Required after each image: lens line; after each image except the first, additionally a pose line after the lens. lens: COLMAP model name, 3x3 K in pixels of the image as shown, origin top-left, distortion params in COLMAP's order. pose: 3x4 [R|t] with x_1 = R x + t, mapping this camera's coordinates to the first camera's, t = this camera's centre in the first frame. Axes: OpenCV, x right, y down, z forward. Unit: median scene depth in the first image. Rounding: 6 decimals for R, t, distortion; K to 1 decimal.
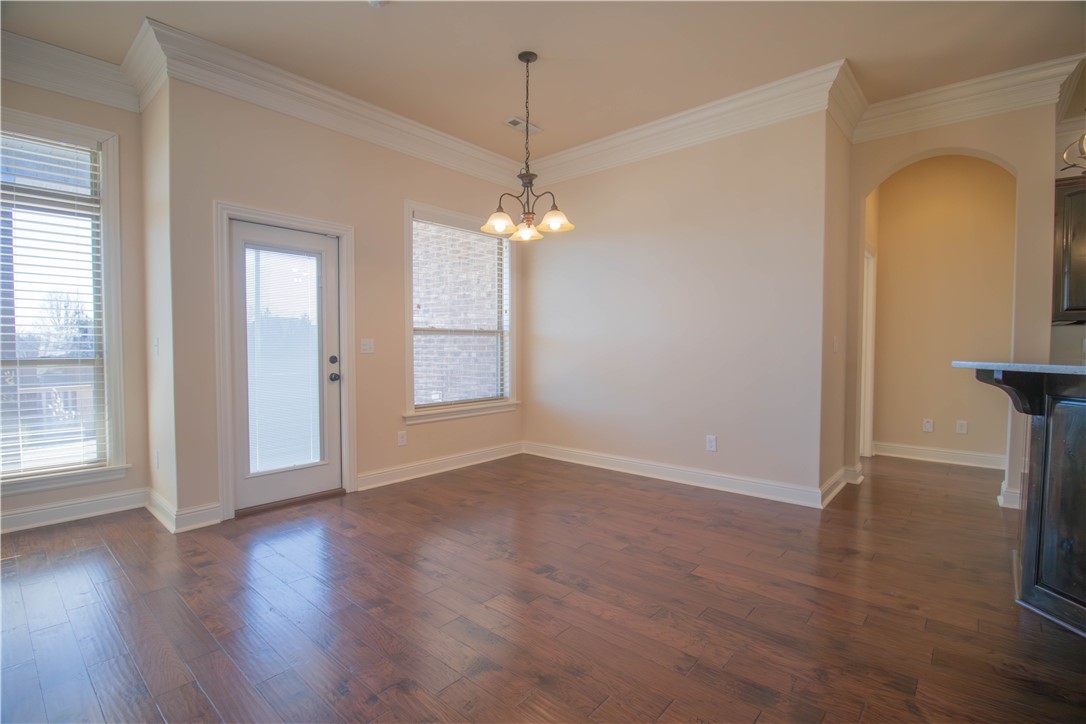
lens RADIAL K [[507.8, 0, 547.1], [0, 507.8, 359.7], [0, 0, 1]] dist [-0.003507, -0.000878]
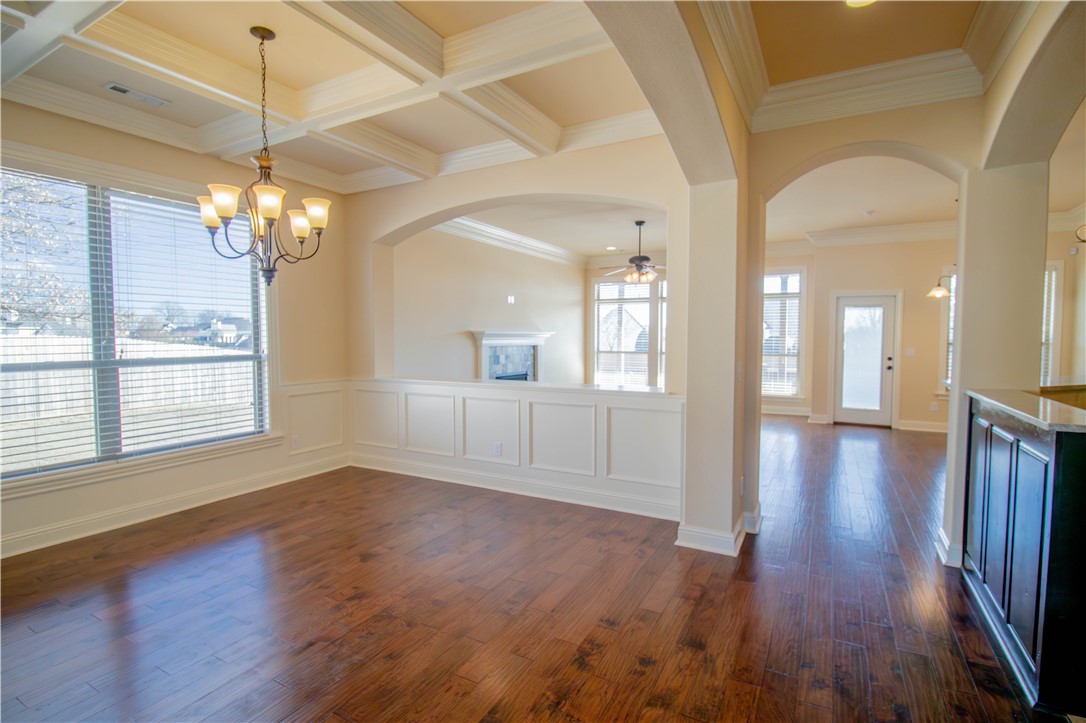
lens RADIAL K [[520.1, 0, 543.0], [0, 520.1, 361.5], [0, 0, 1]] dist [-0.025330, -0.000500]
pose [[0.219545, 0.046258, -0.974505, 1.365713], [-0.029870, 0.998726, 0.040679, -0.034172], [0.975145, 0.020178, 0.220647, -0.825006]]
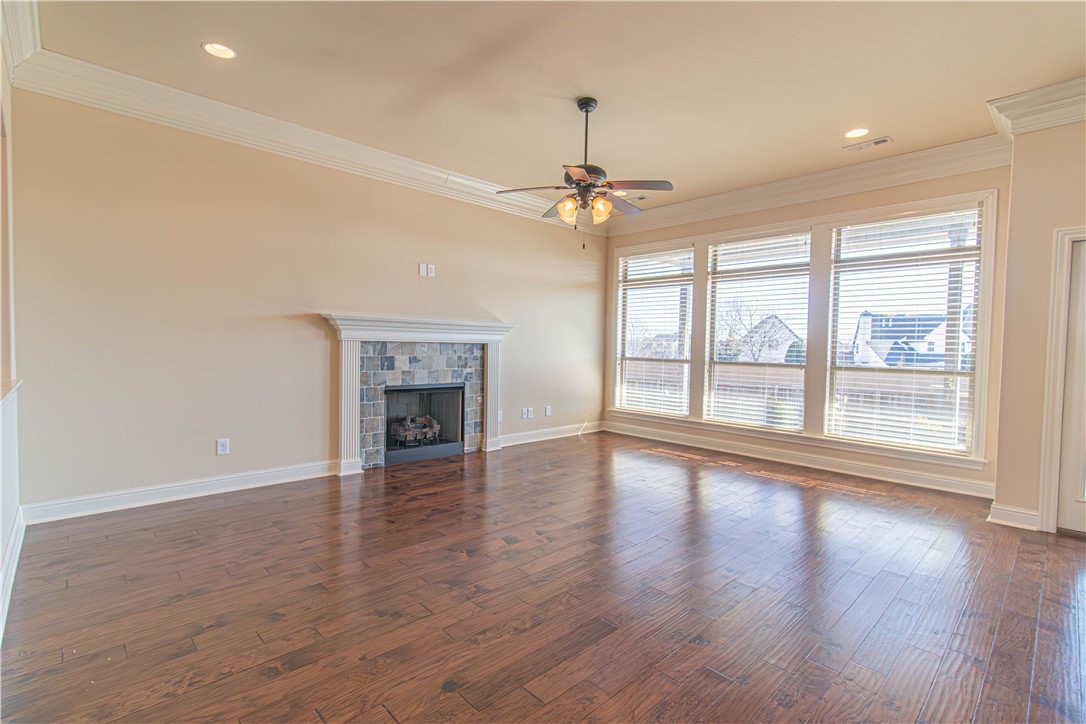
lens RADIAL K [[507.8, 0, 547.1], [0, 507.8, 359.7], [0, 0, 1]] dist [-0.003507, -0.000878]
pose [[-0.075263, 0.027568, -0.996783, 0.454453], [-0.050730, 0.998217, 0.031438, -0.018880], [0.995872, 0.052933, -0.073730, 0.029639]]
